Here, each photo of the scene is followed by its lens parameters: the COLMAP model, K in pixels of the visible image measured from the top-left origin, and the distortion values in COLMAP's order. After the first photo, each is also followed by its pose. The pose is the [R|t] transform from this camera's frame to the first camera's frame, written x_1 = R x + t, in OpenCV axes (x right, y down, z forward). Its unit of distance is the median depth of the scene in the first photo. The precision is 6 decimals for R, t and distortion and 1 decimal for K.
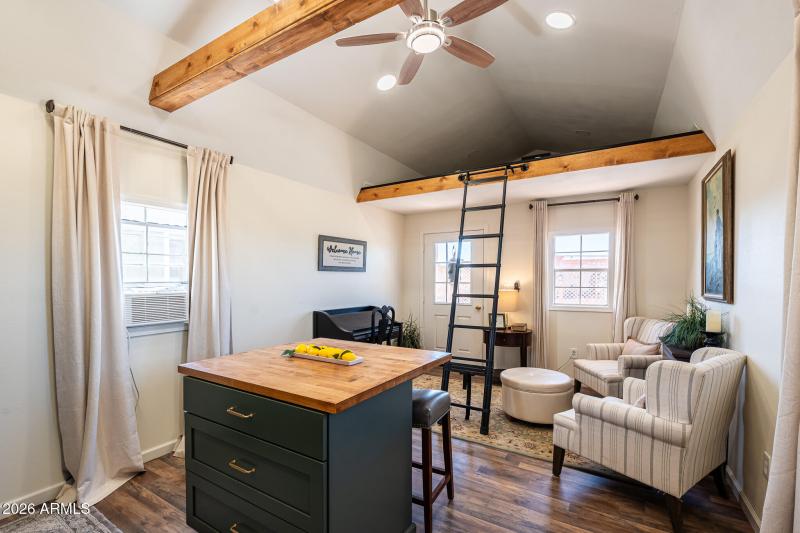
lens RADIAL K [[333.4, 0, 400.0], [0, 333.4, 266.5], [0, 0, 1]] dist [-0.000435, -0.000037]
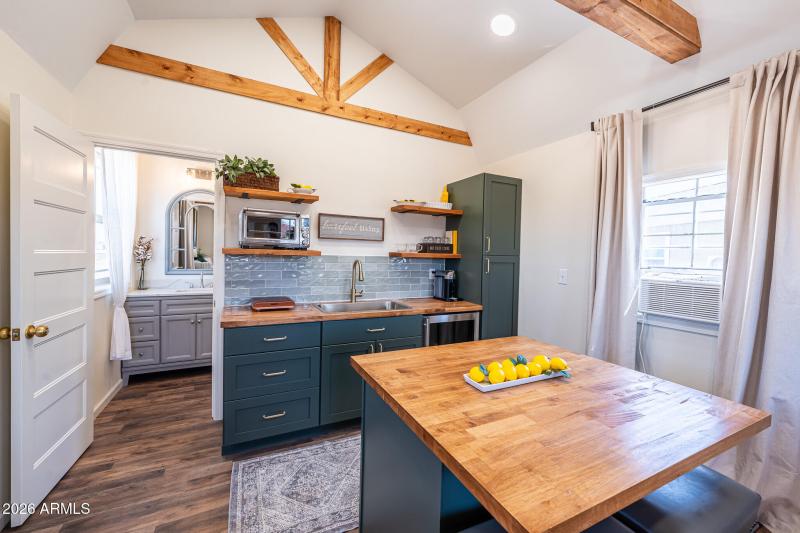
lens RADIAL K [[336.6, 0, 395.7], [0, 336.6, 248.7], [0, 0, 1]] dist [0.000204, -0.000001]
pose [[-0.538918, -0.026617, -0.841937, 0.505879], [0.006567, 0.999338, -0.035796, 0.033393], [0.842332, -0.024820, -0.538386, 1.172508]]
